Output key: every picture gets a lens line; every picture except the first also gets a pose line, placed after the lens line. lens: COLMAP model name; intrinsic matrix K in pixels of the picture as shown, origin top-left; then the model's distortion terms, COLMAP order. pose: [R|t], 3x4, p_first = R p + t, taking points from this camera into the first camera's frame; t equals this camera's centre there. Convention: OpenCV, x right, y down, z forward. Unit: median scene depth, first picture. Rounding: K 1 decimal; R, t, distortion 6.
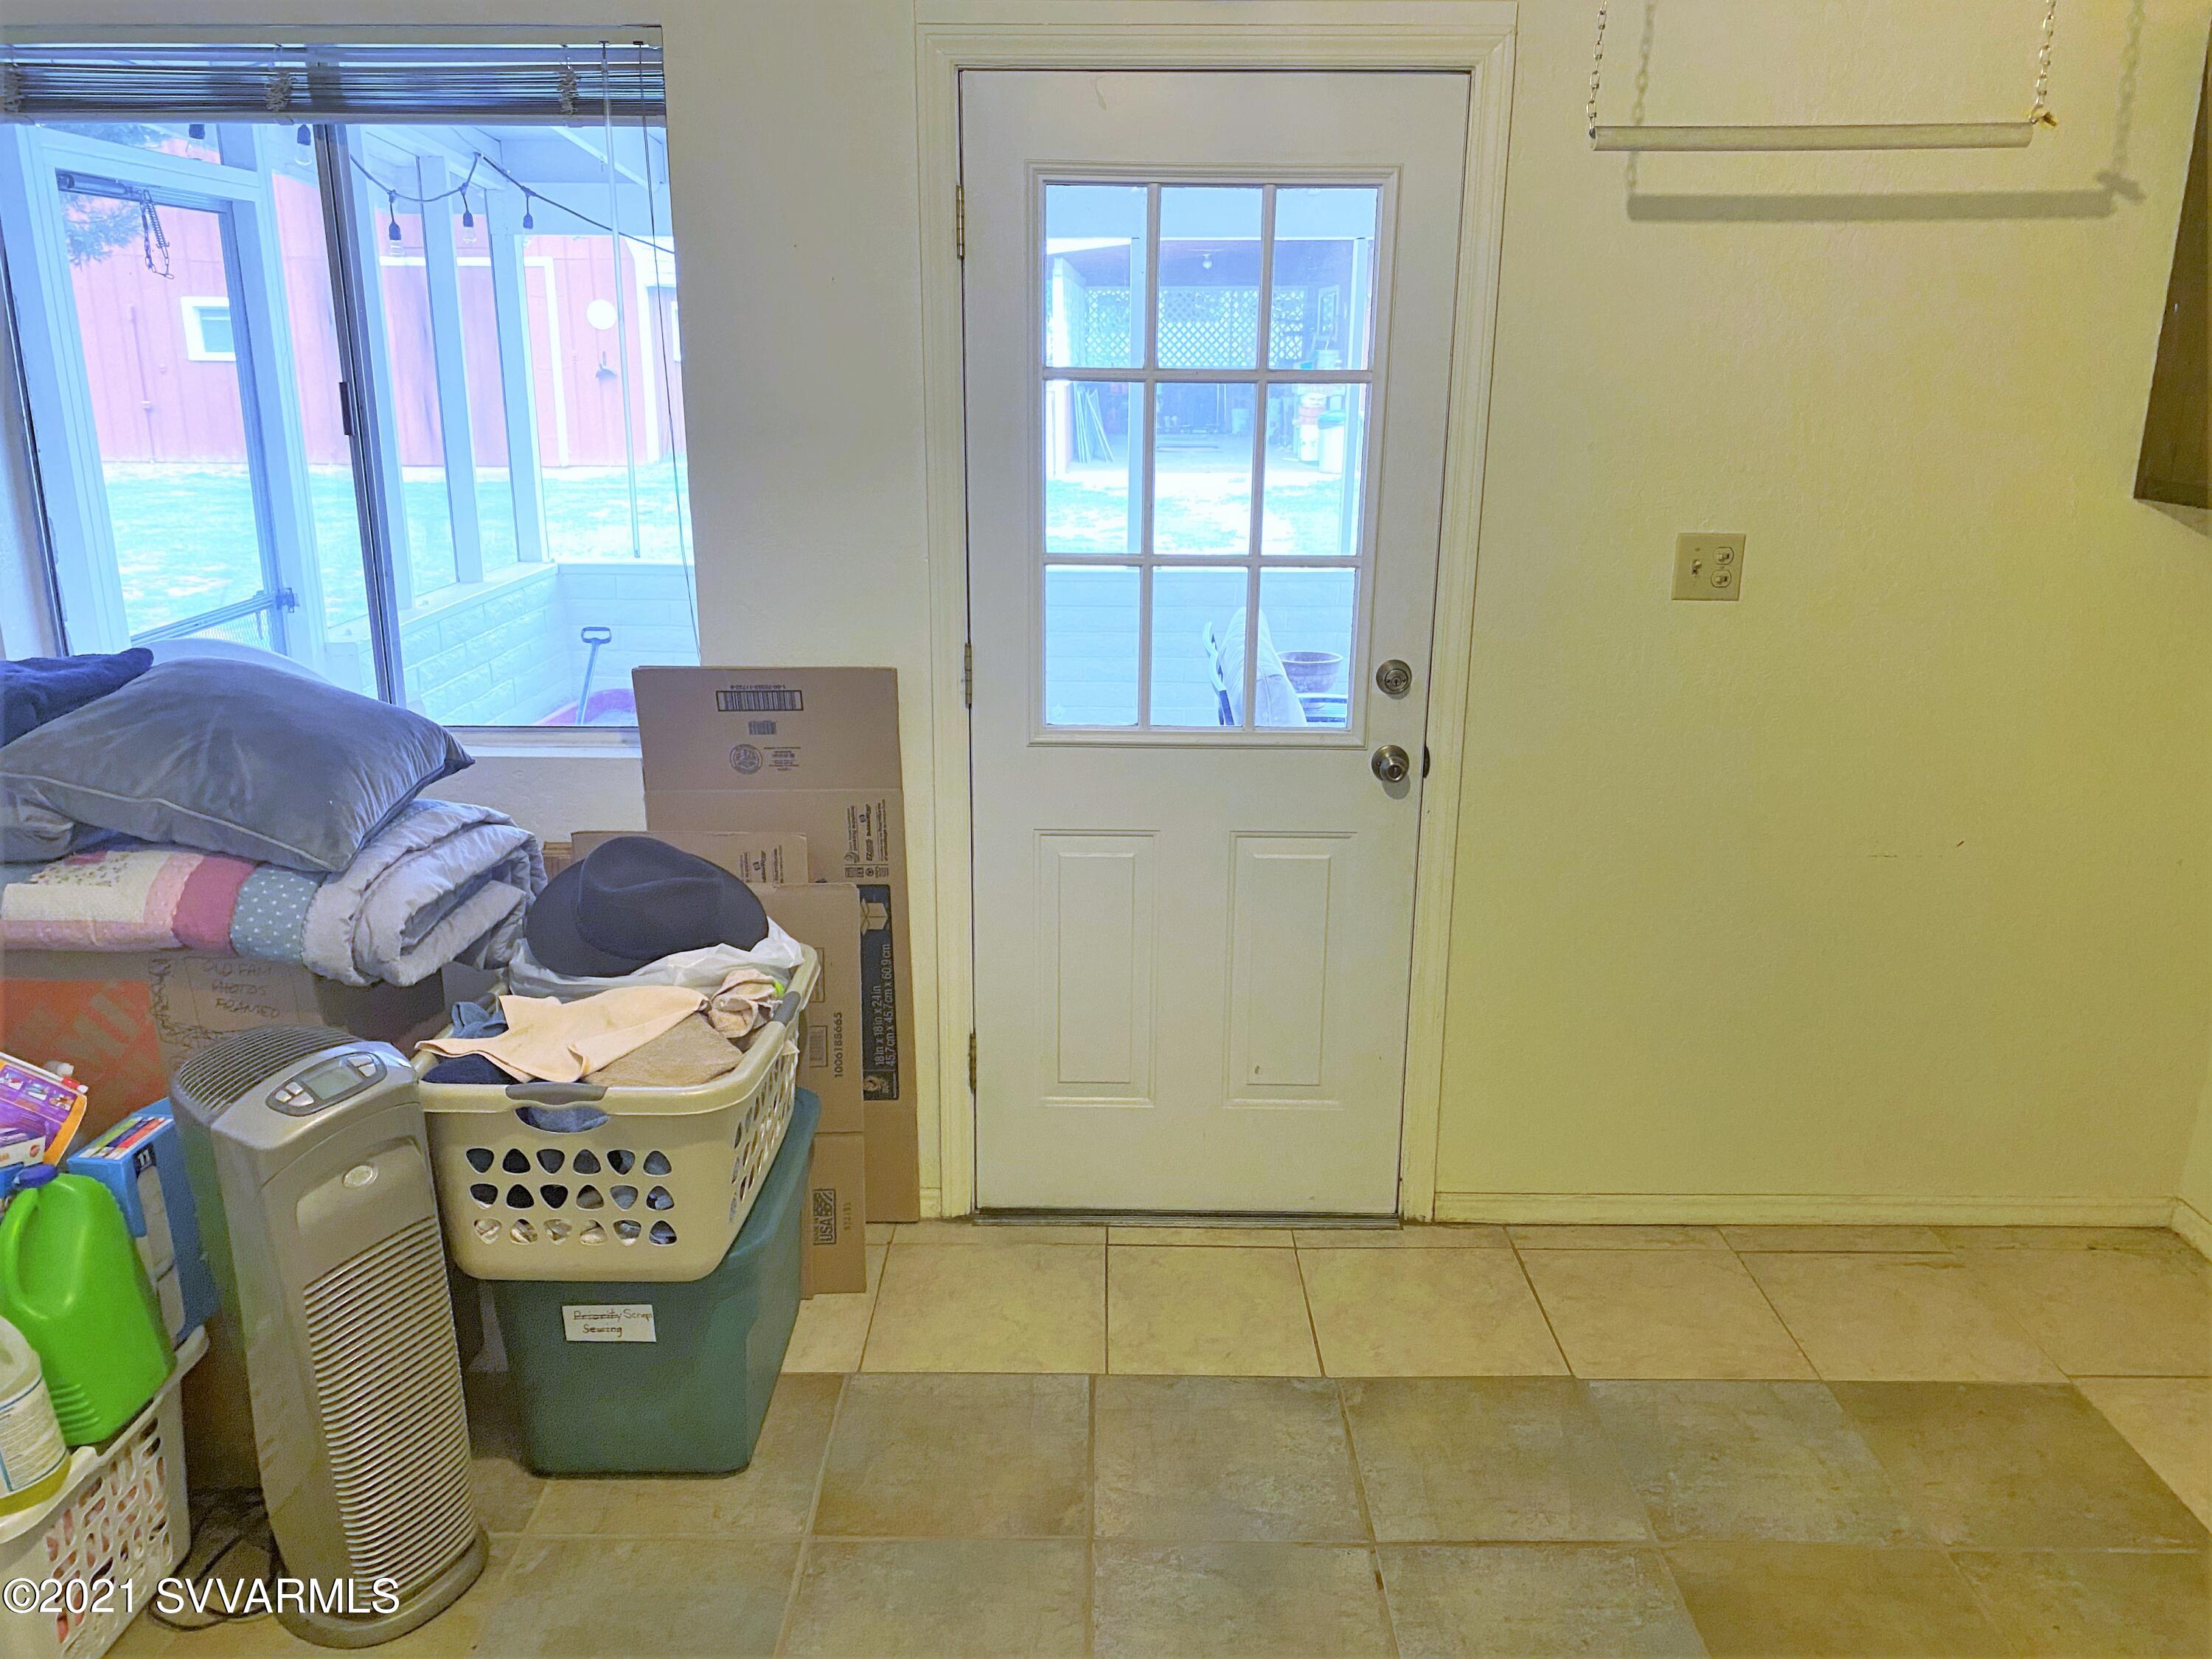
lens RADIAL K [[1681.2, 0, 1119.3], [0, 1681.2, 823.8], [0, 0, 1]] dist [0.049688, -0.073512]
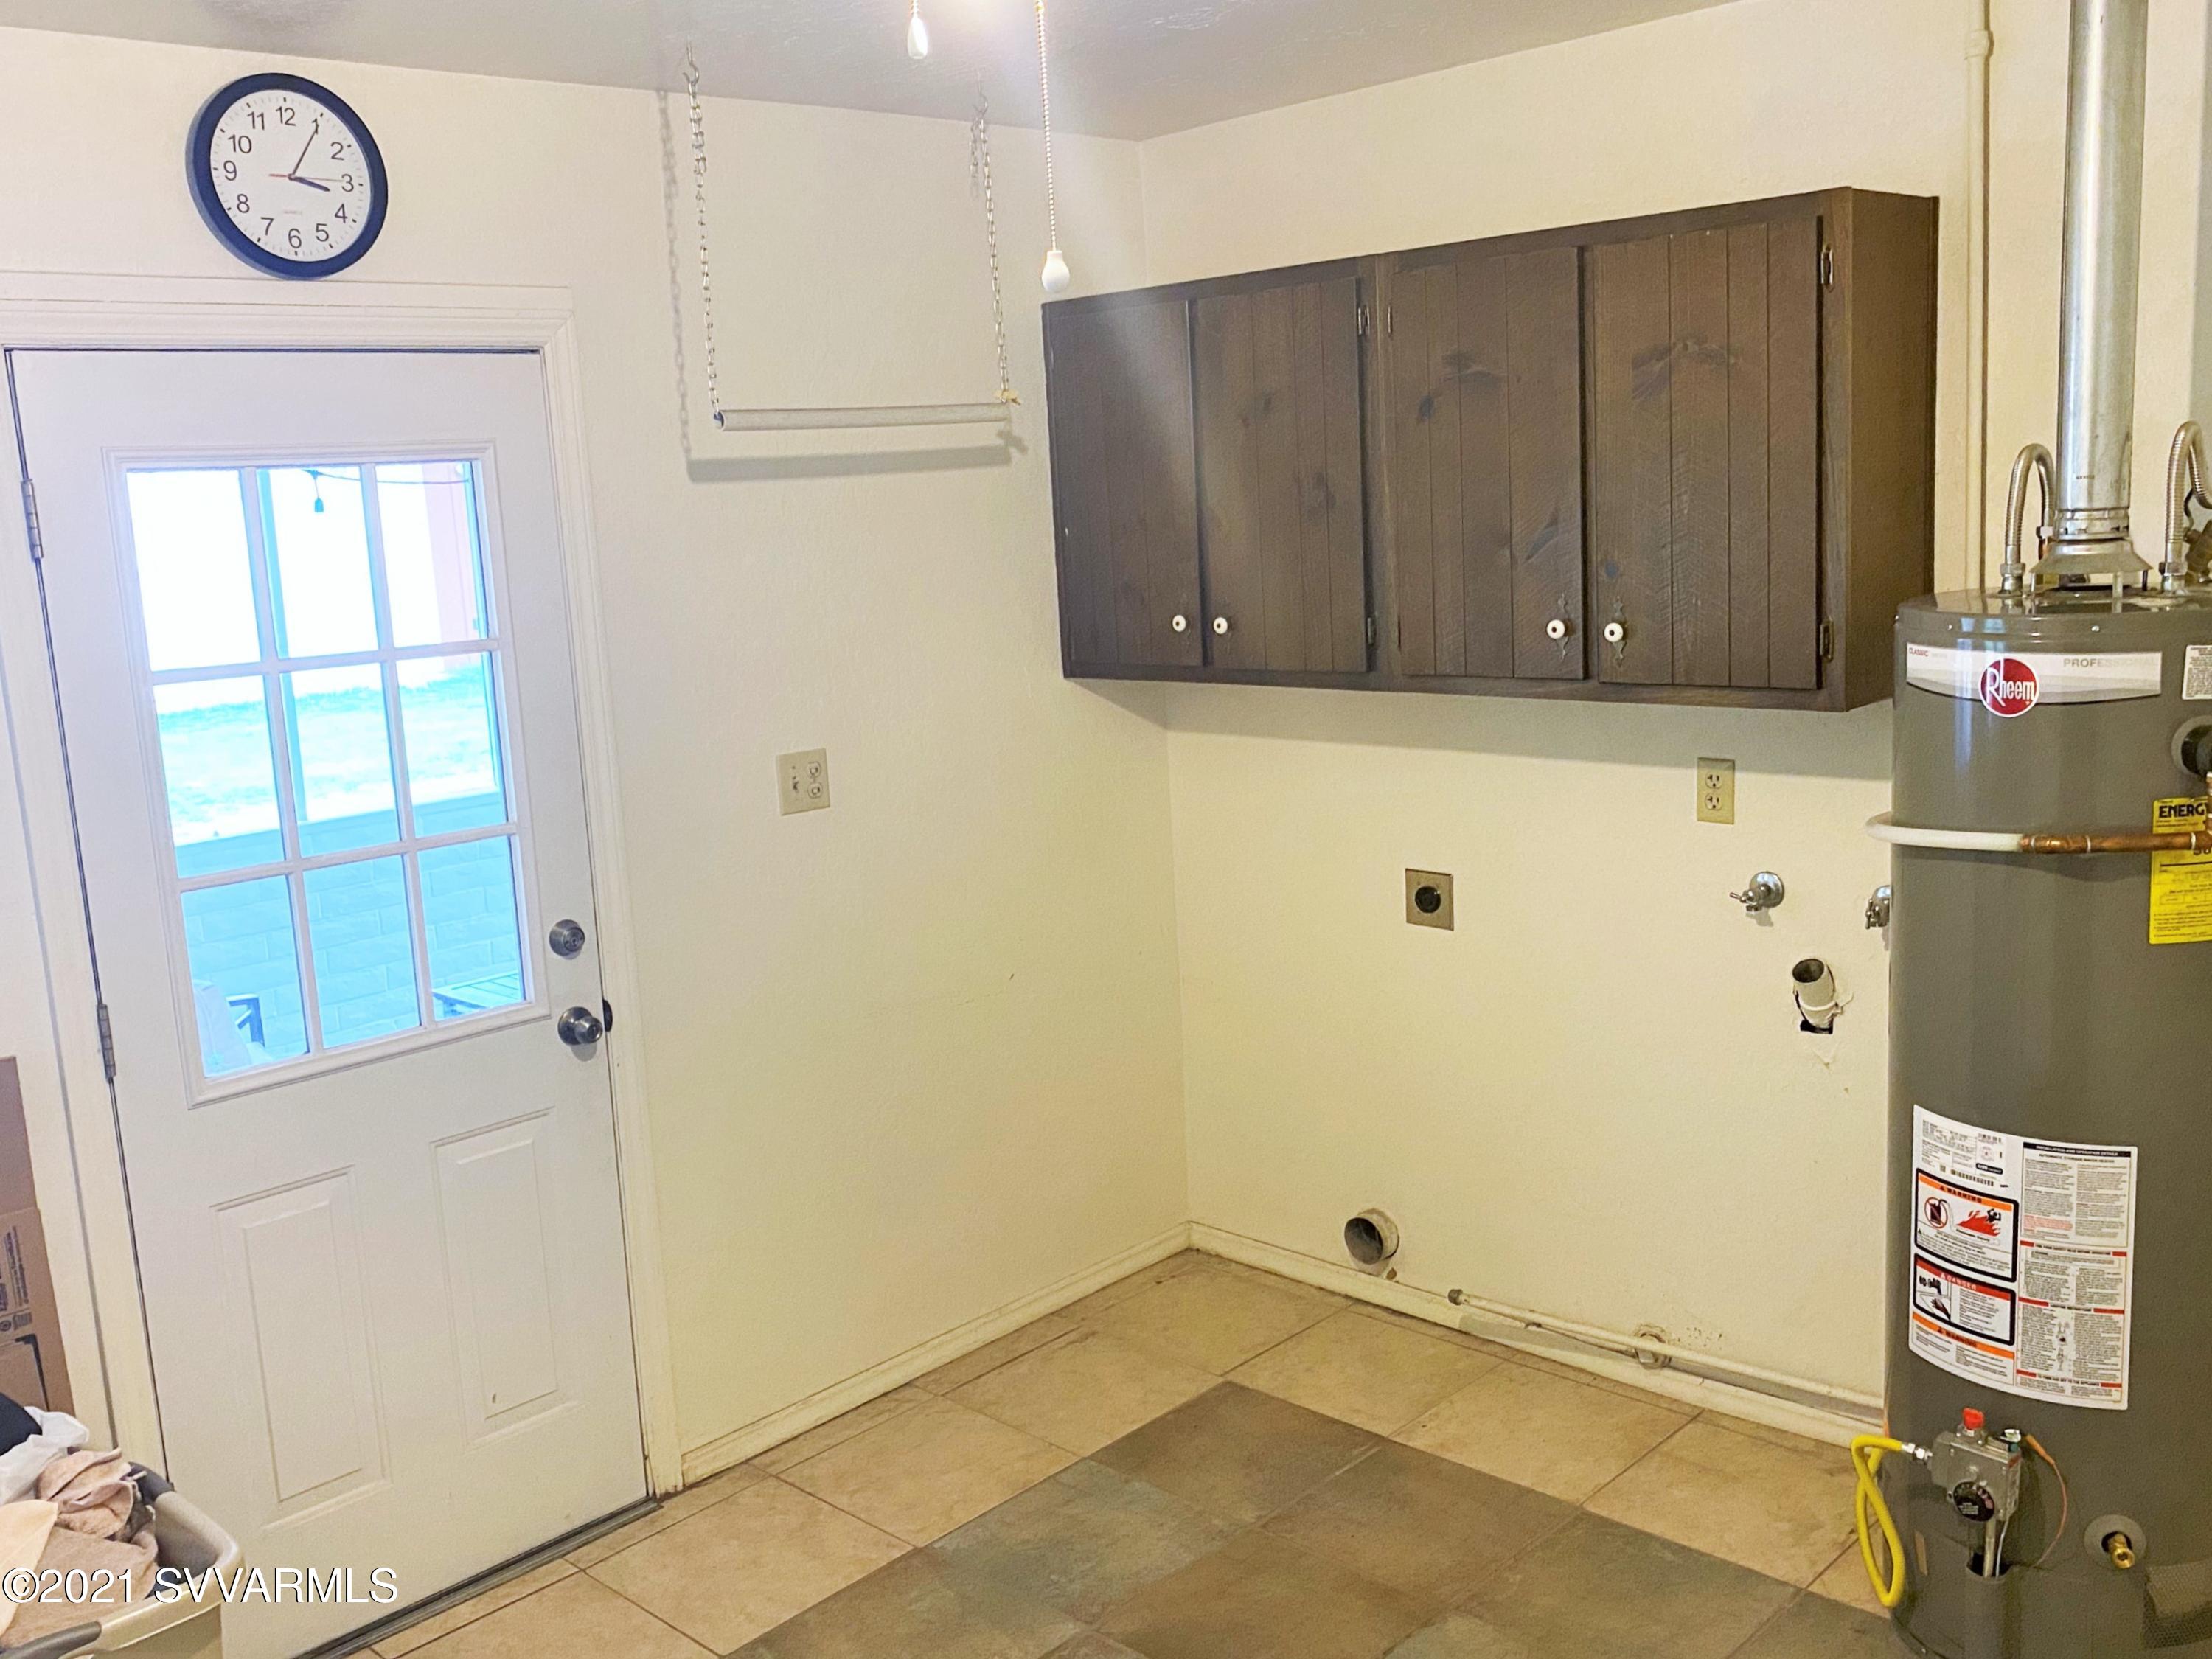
lens RADIAL K [[1956.3, 0, 1106.7], [0, 1956.3, 825.4], [0, 0, 1]] dist [0.031785, -0.059096]
pose [[0.689576, -0.164038, 0.705391, -0.438018], [0.251700, 0.967577, -0.021047, -0.051269], [-0.679068, 0.192060, 0.708506, -0.026487]]
